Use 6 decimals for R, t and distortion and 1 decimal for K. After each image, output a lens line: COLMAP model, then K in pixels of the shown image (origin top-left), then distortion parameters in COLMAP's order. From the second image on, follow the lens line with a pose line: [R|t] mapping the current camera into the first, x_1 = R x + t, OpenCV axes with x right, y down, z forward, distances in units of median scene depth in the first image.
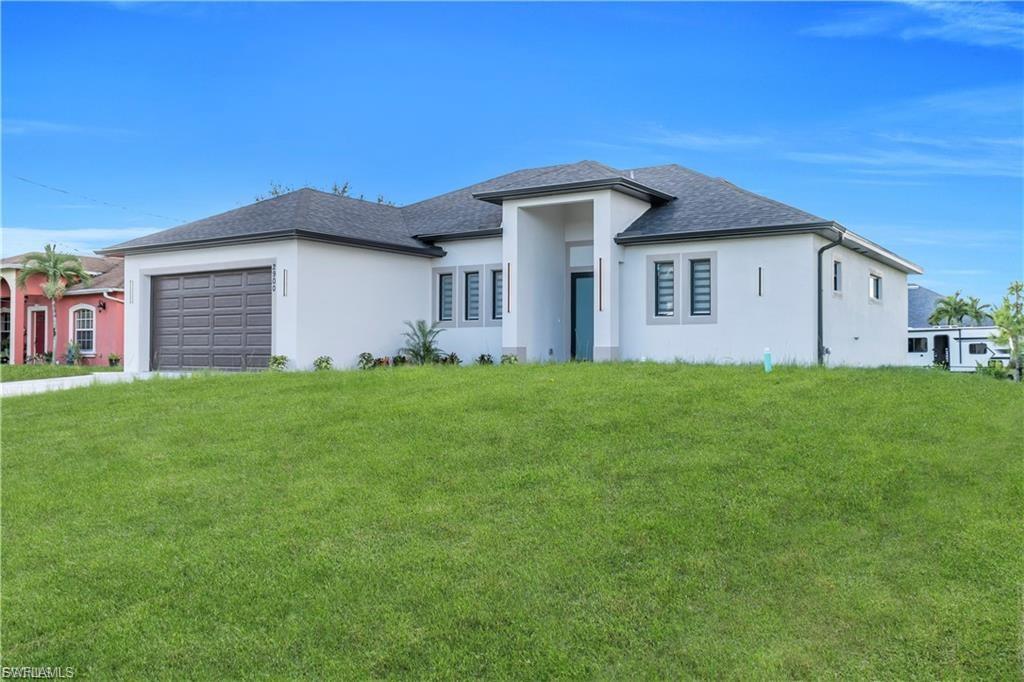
lens RADIAL K [[884.2, 0, 513.2], [0, 884.2, 340.8], [0, 0, 1]] dist [-0.015486, -0.006284]
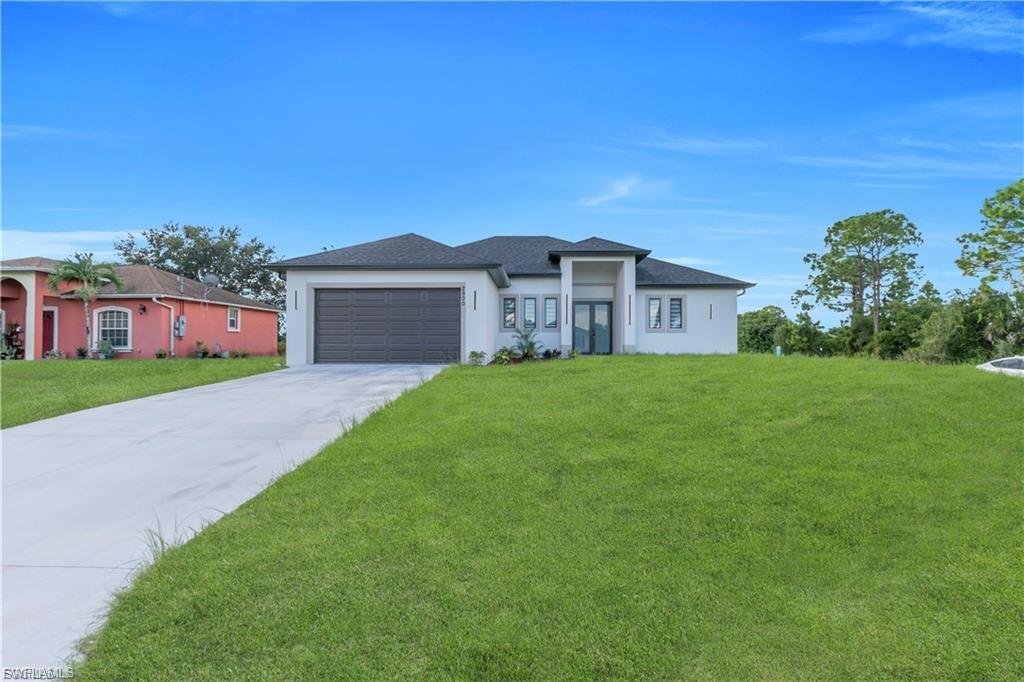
lens RADIAL K [[493.1, 0, 514.6], [0, 493.1, 342.7], [0, 0, 1]] dist [-0.005868, -0.000137]
pose [[0.850638, 0.002828, 0.525744, -0.553614], [-0.006313, 0.999968, 0.004836, -0.001138], [-0.525713, -0.007433, 0.850629, 0.255738]]
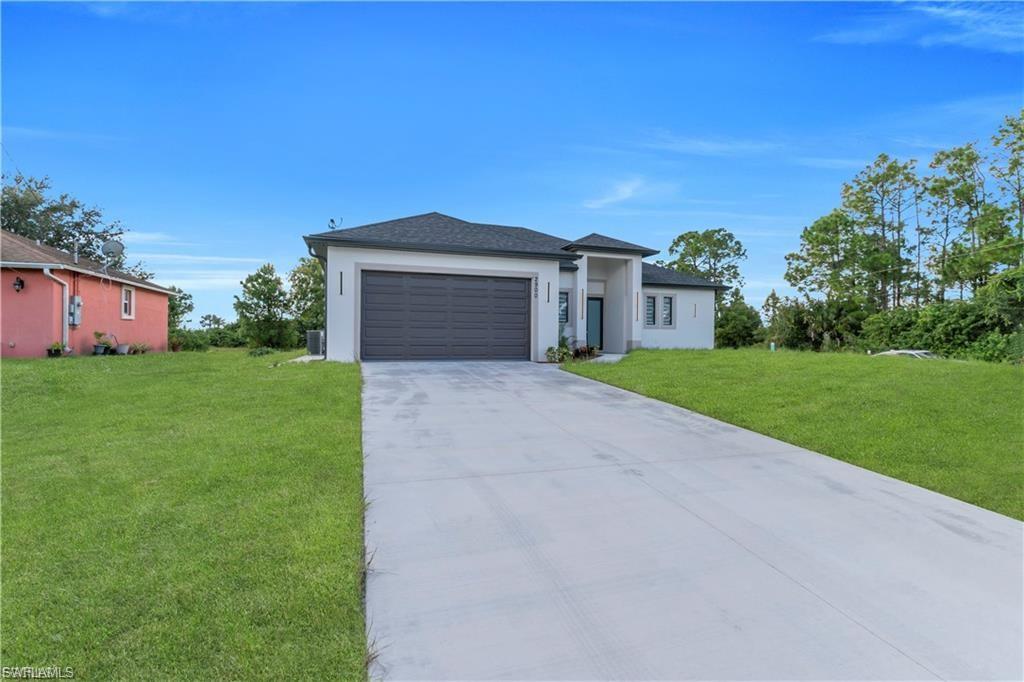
lens RADIAL K [[493.1, 0, 521.1], [0, 493.1, 342.8], [0, 0, 1]] dist [-0.005868, -0.000137]
pose [[0.602283, -0.002473, 0.798279, -0.780152], [-0.016114, 0.999754, 0.015255, -0.000154], [-0.798120, -0.022051, 0.602095, 0.517180]]
